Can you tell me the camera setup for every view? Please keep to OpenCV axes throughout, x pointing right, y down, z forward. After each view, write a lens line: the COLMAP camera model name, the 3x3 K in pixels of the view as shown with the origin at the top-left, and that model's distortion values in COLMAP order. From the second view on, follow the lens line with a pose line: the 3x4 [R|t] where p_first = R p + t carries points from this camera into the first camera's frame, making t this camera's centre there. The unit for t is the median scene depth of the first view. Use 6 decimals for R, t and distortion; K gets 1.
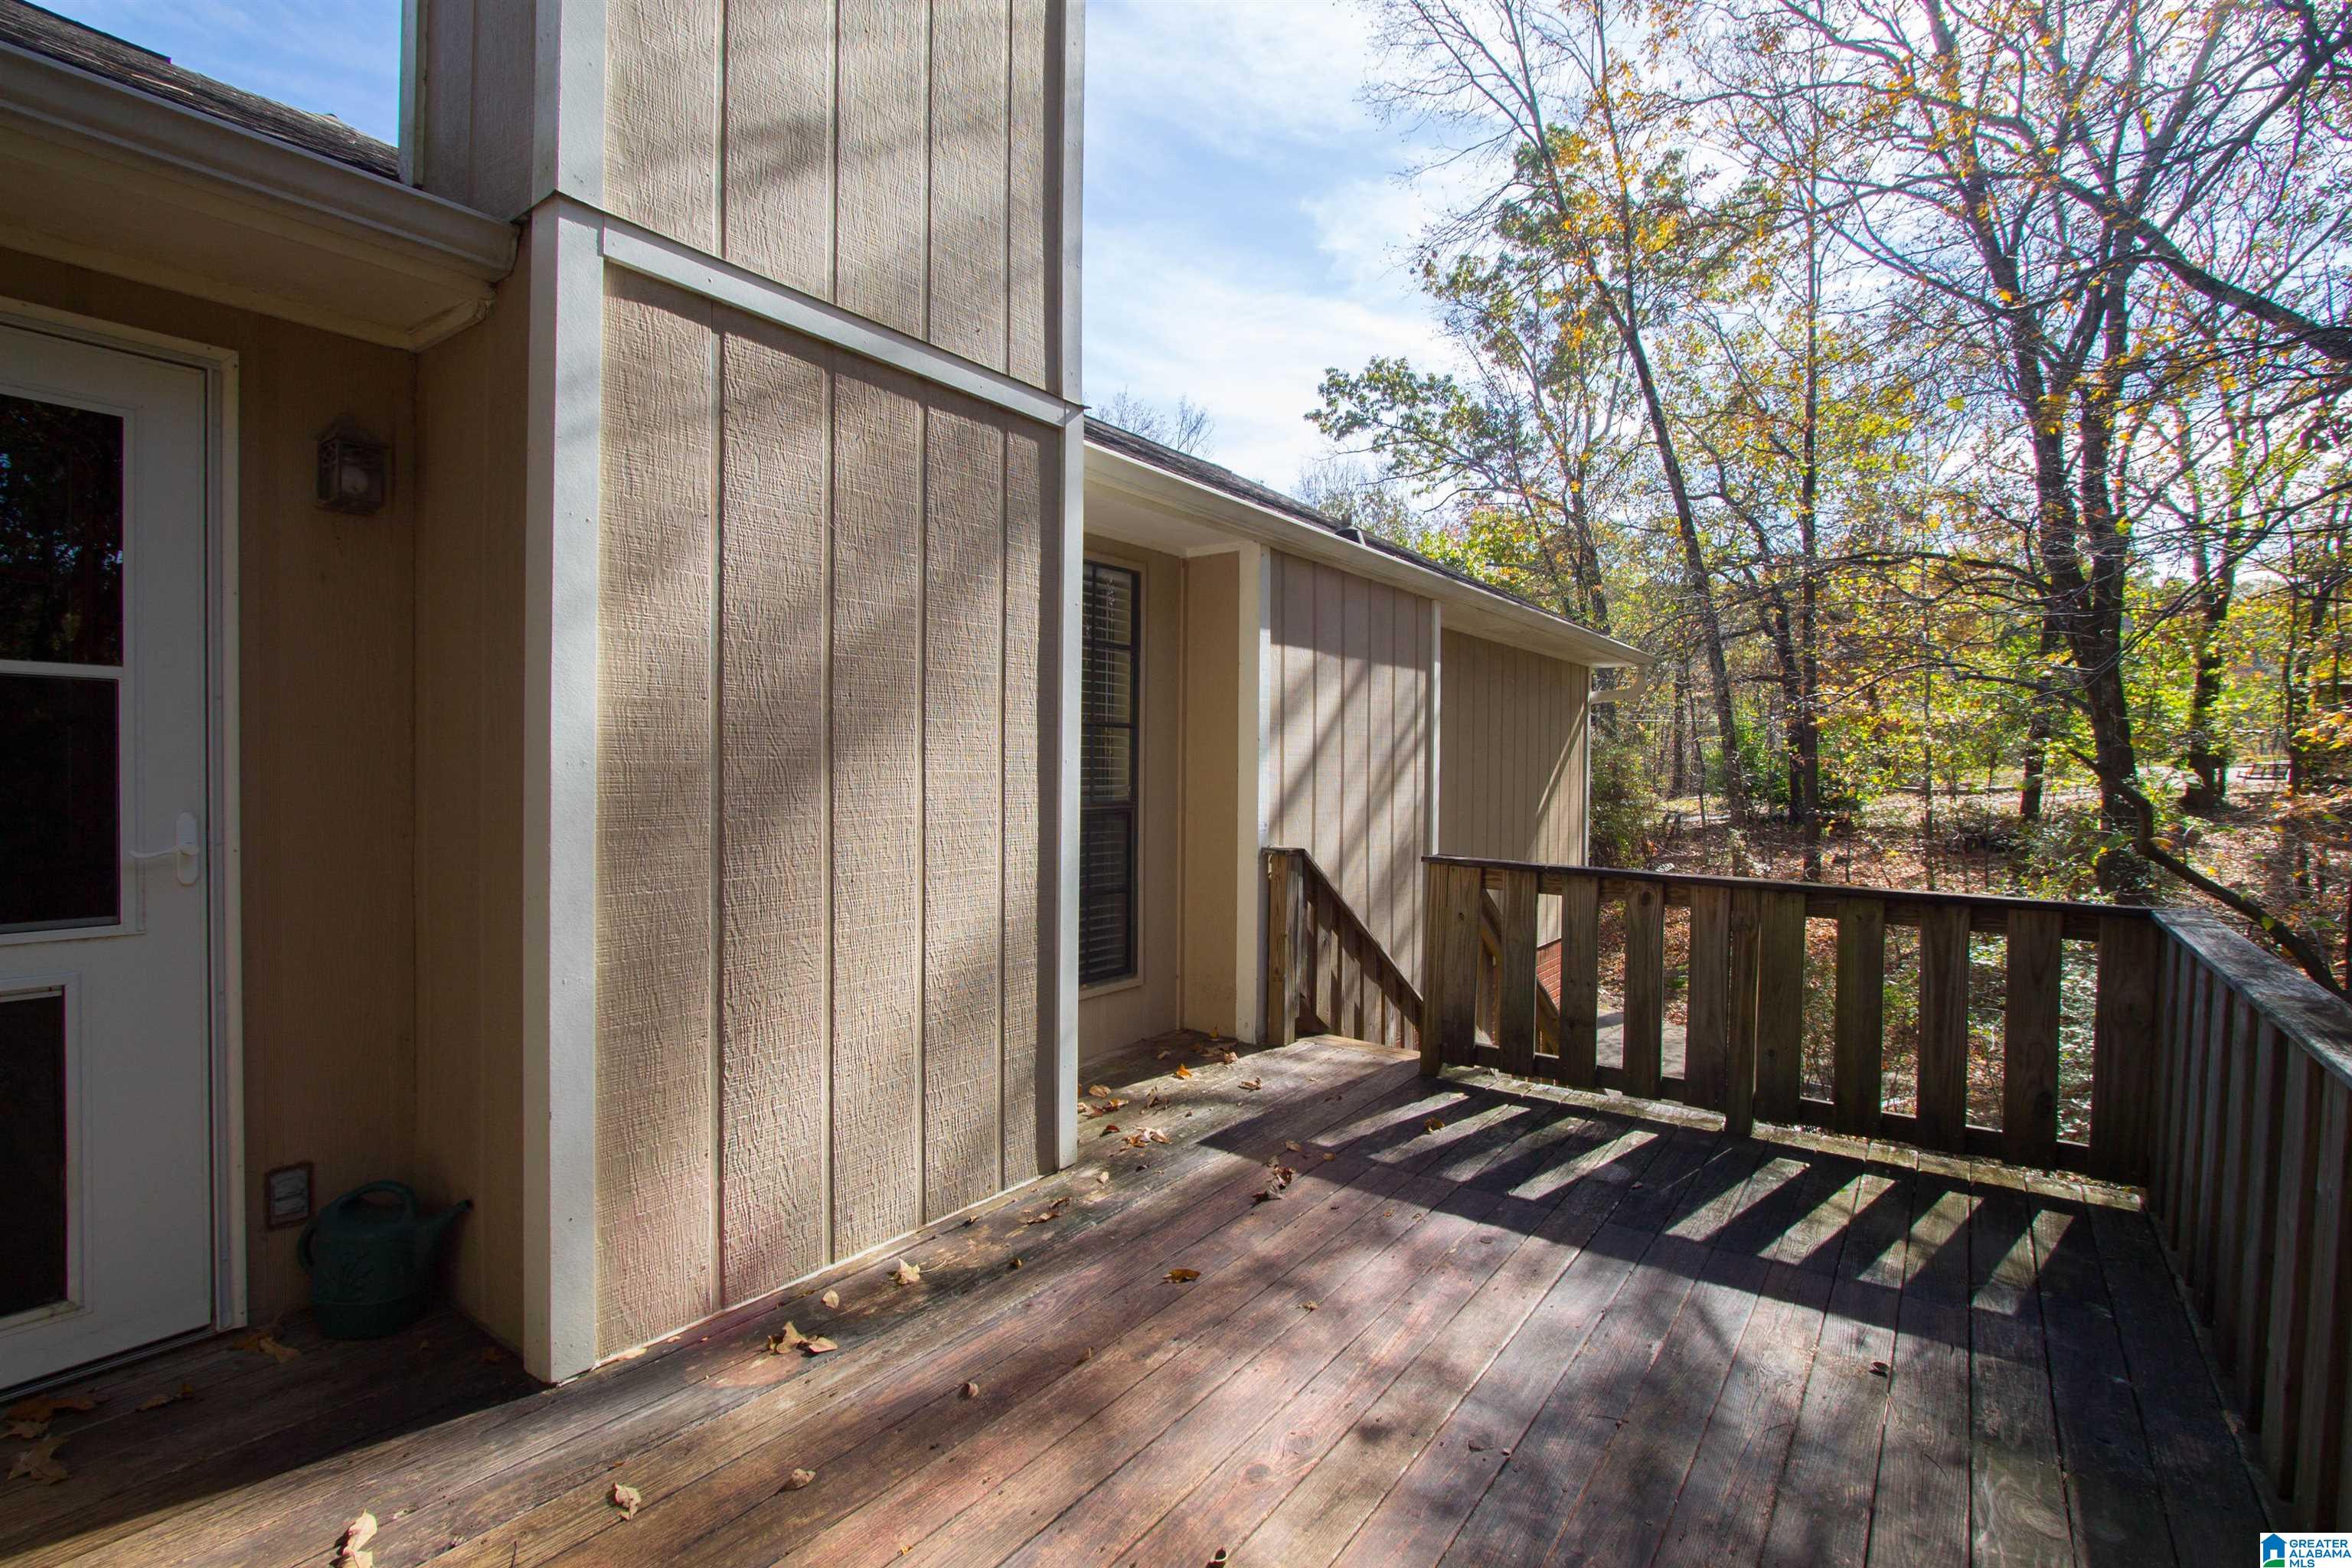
lens RADIAL K [[1106.0, 0, 1181.3], [0, 1106.0, 783.5], [0, 0, 1]] dist [-0.001802, 0.000092]
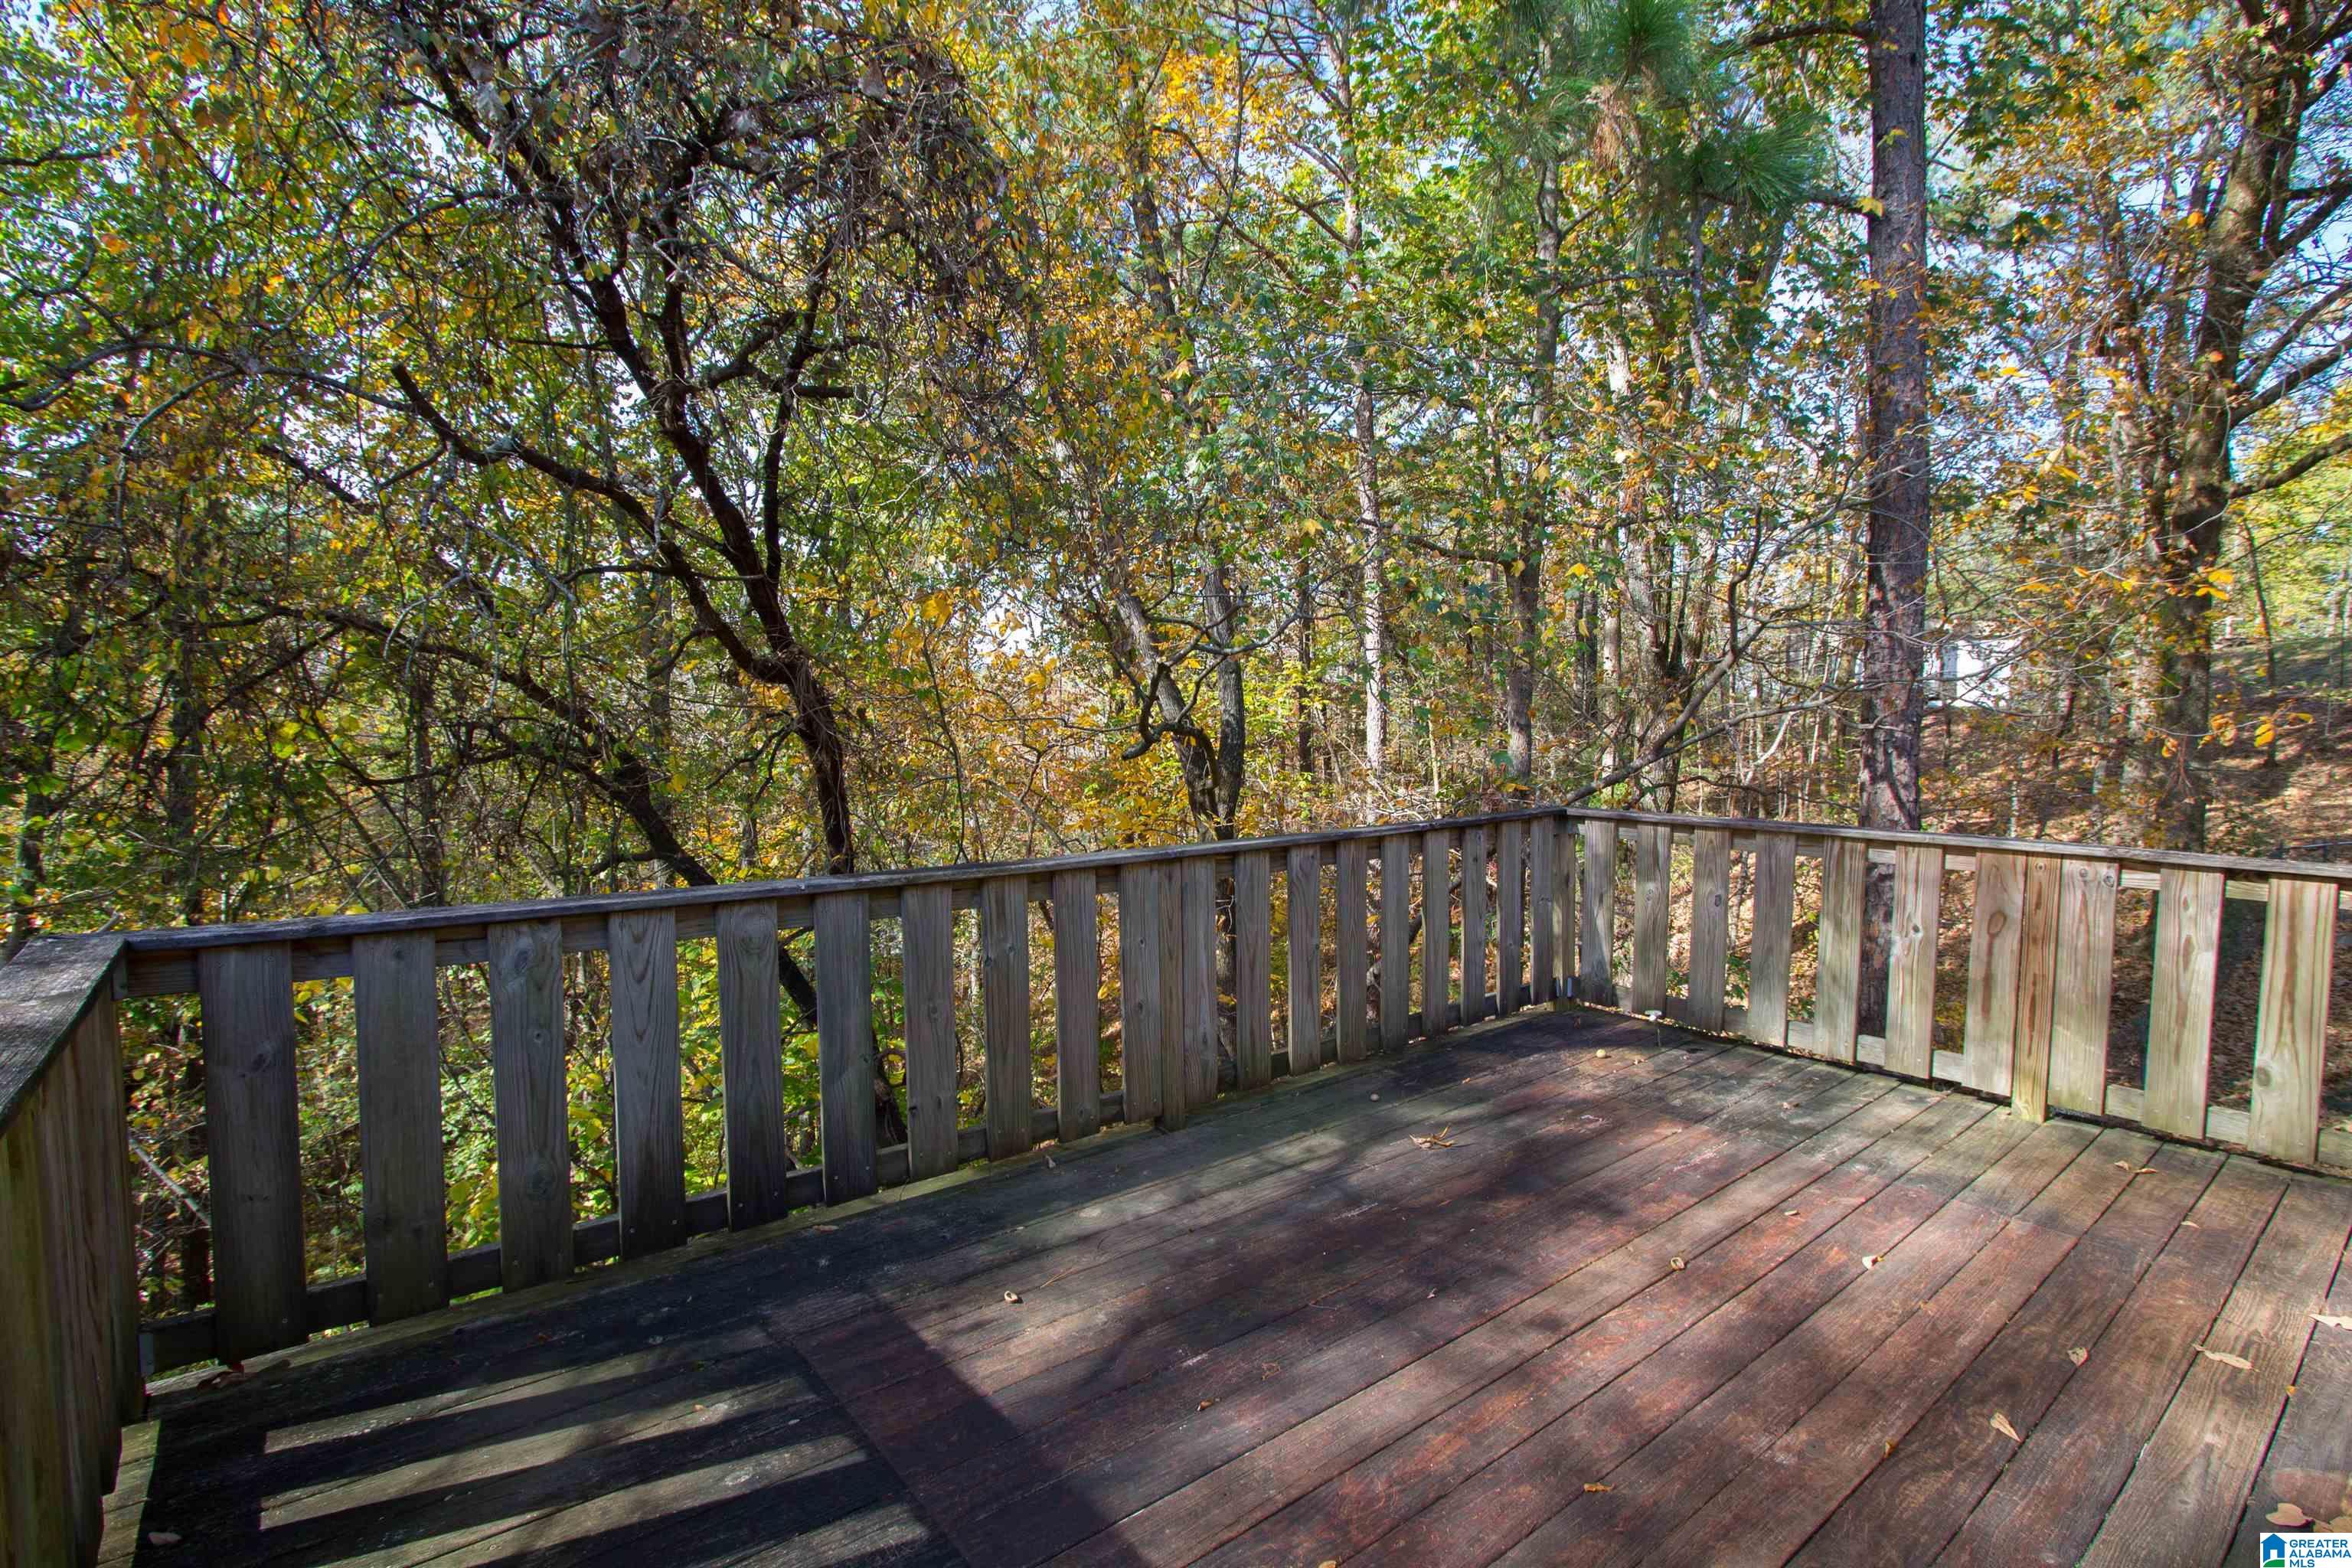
lens RADIAL K [[1106.0, 0, 1181.3], [0, 1106.0, 783.5], [0, 0, 1]] dist [-0.001802, 0.000092]
pose [[-0.962375, -0.034898, 0.269475, 0.204272], [-0.011281, 0.995995, 0.088697, -0.032635], [-0.271491, 0.082320, -0.958914, 1.736677]]
